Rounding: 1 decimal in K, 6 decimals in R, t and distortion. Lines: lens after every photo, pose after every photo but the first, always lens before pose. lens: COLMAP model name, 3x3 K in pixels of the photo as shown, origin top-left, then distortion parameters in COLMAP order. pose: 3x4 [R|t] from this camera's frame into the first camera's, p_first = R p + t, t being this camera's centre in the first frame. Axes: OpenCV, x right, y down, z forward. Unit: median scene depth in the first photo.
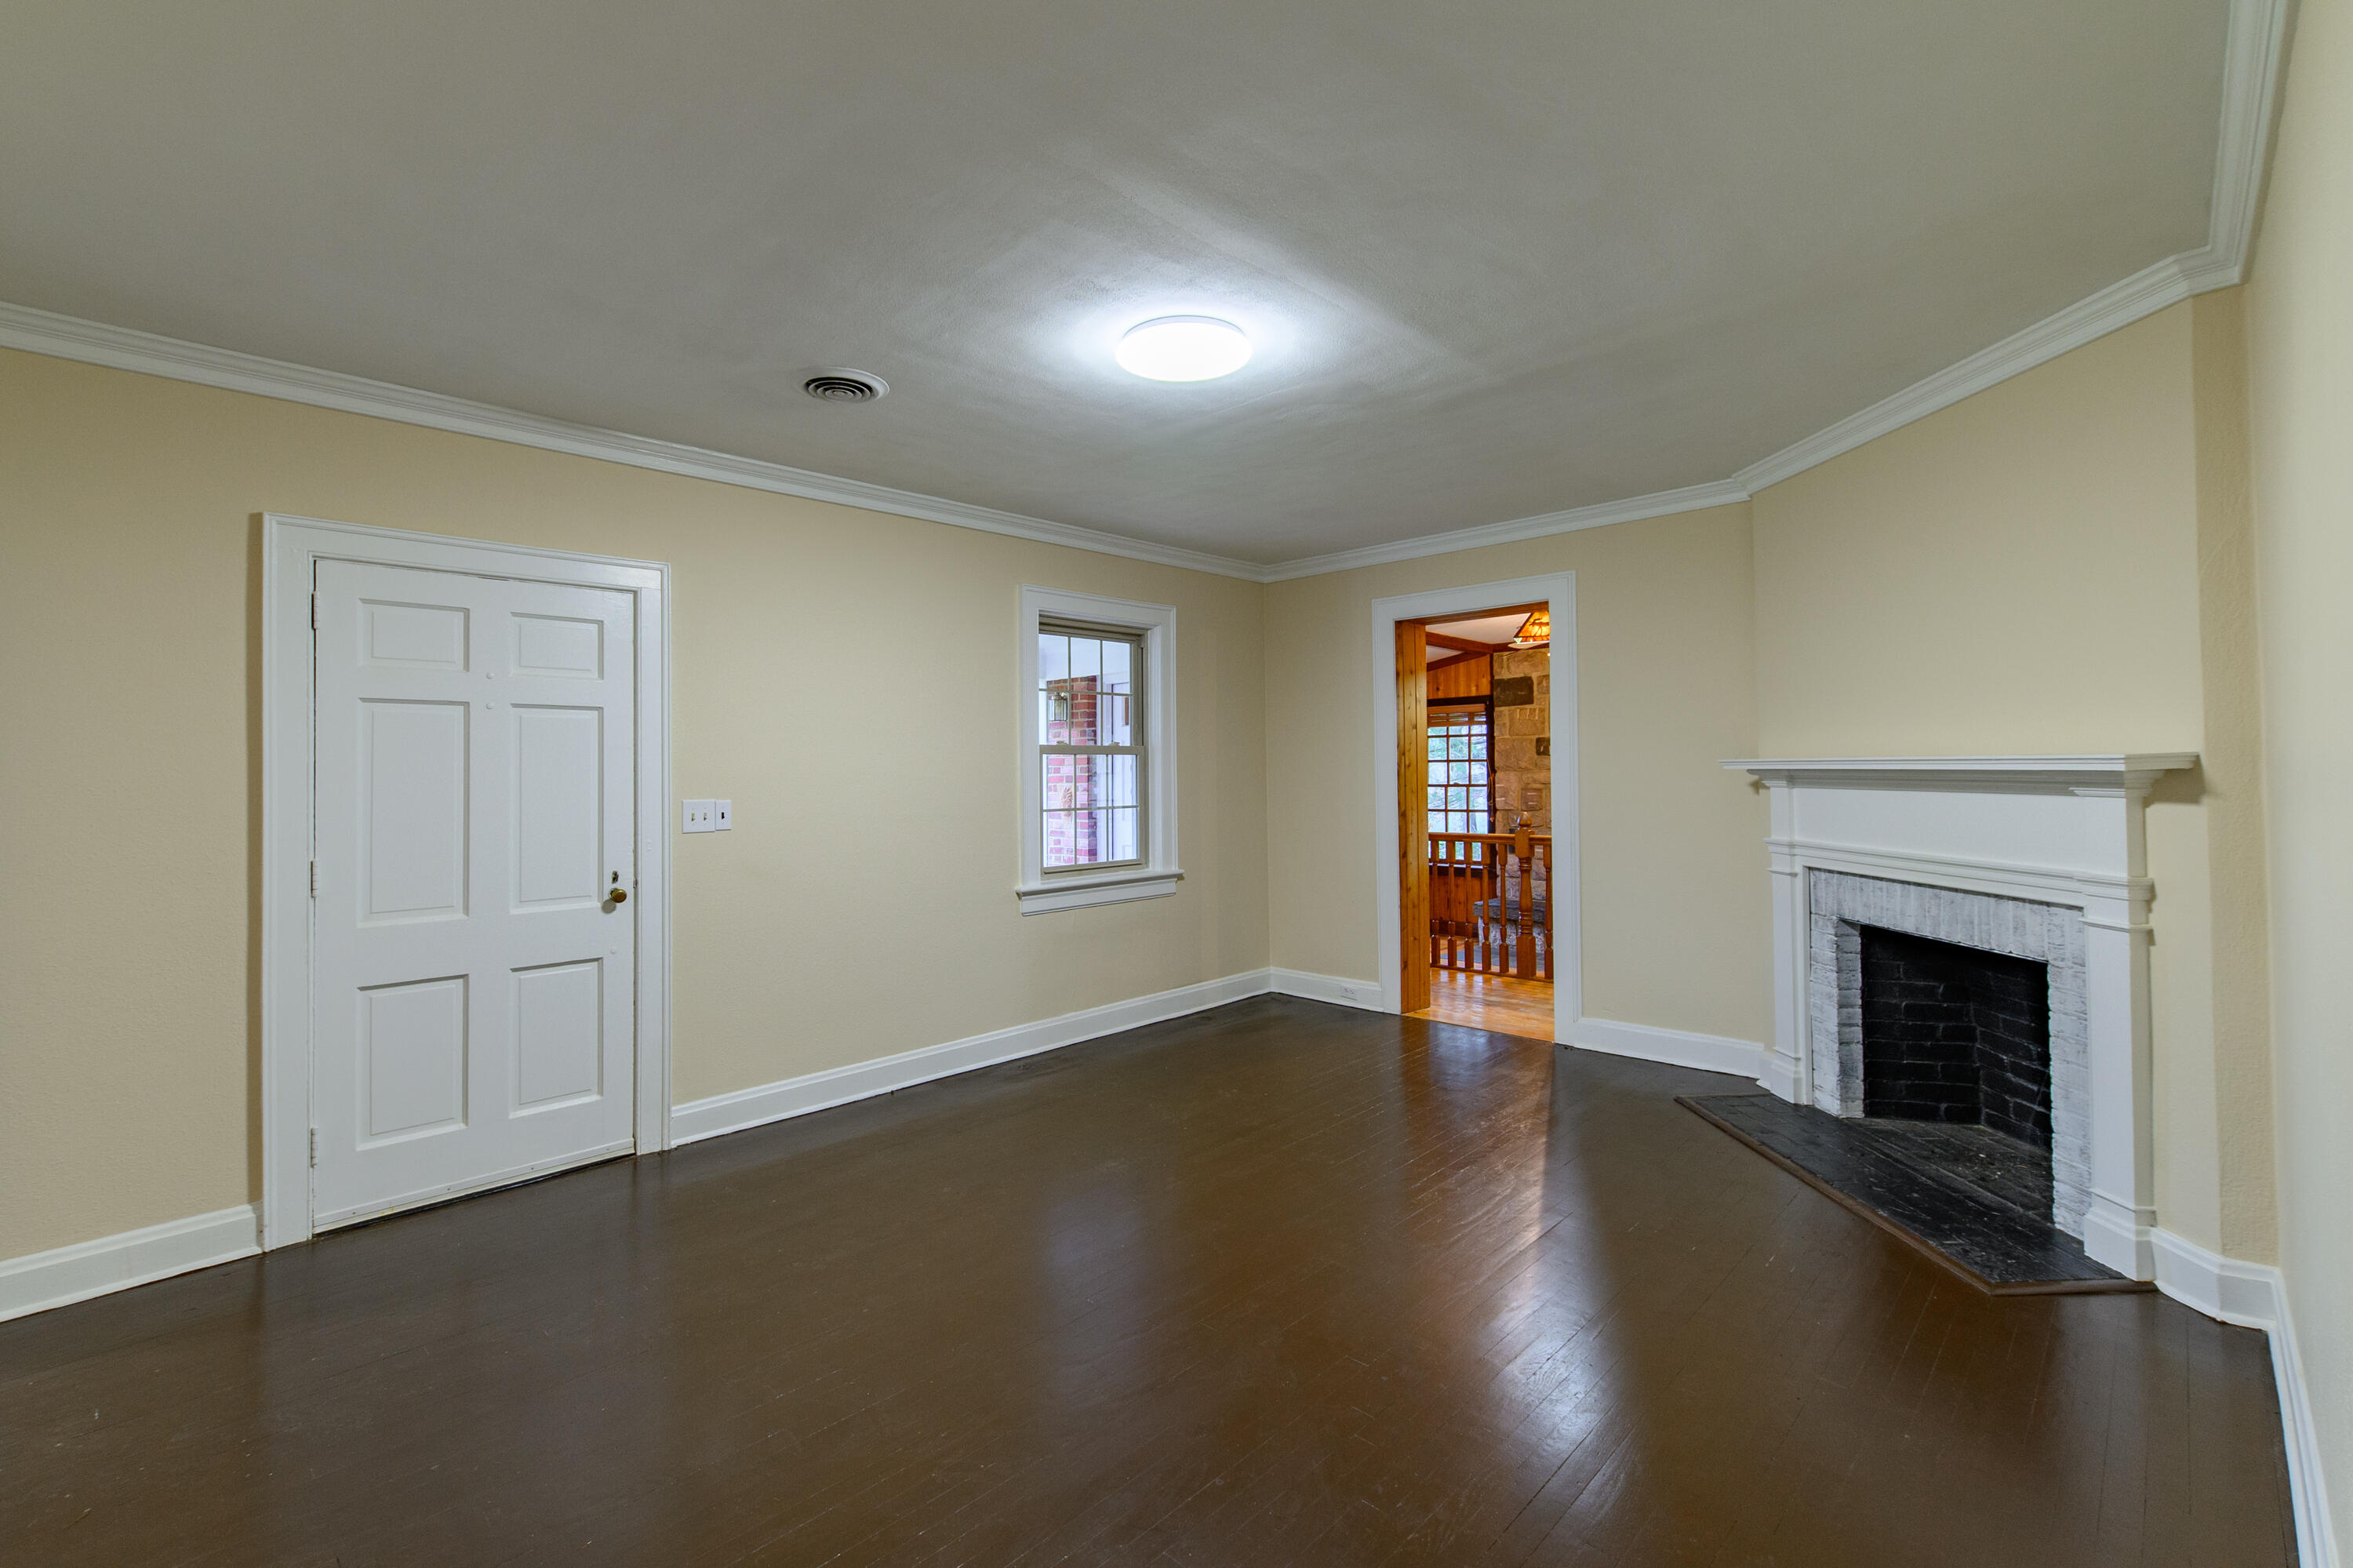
lens RADIAL K [[1066.7, 0, 1135.2], [0, 1066.7, 766.0], [0, 0, 1]] dist [0.000326, -0.000072]
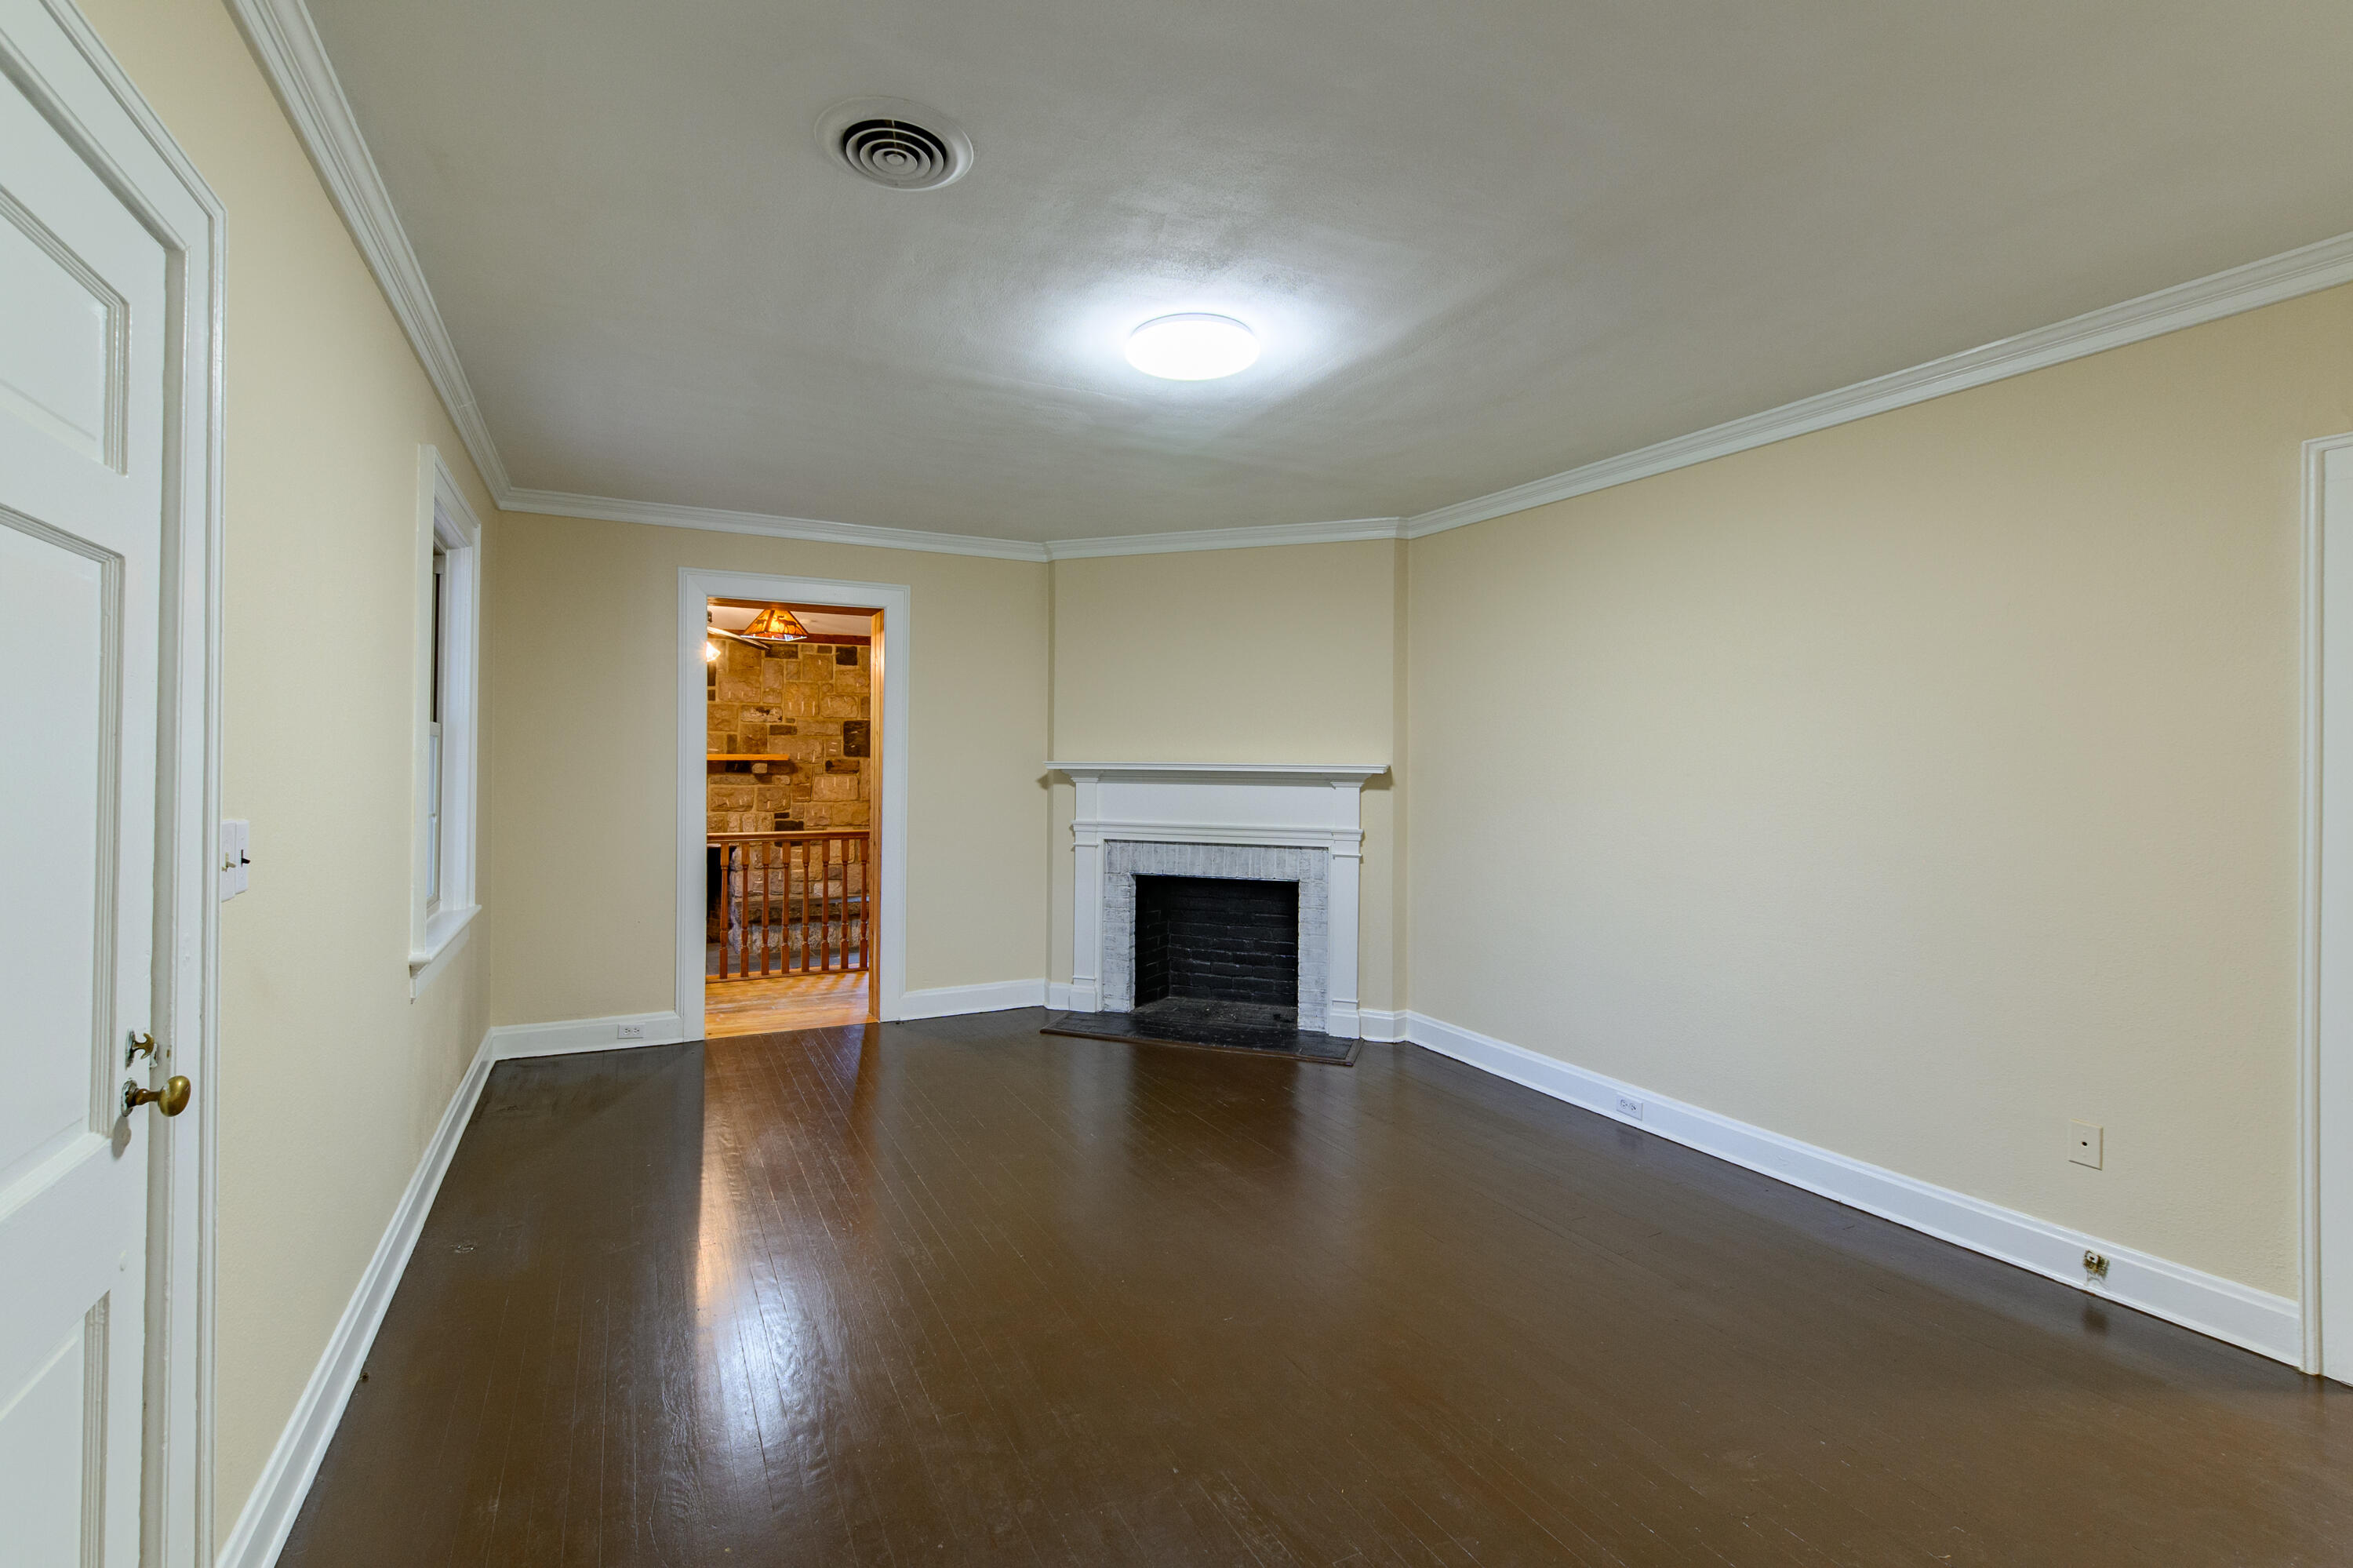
lens RADIAL K [[1036.5, 0, 1173.8], [0, 1036.5, 763.3], [0, 0, 1]] dist [0.001387, 0.000021]
pose [[0.306574, 0.013482, 0.951751, -0.738289], [-0.015587, 0.999837, -0.009142, 0.006817], [-0.951719, -0.012032, 0.306734, 0.584669]]
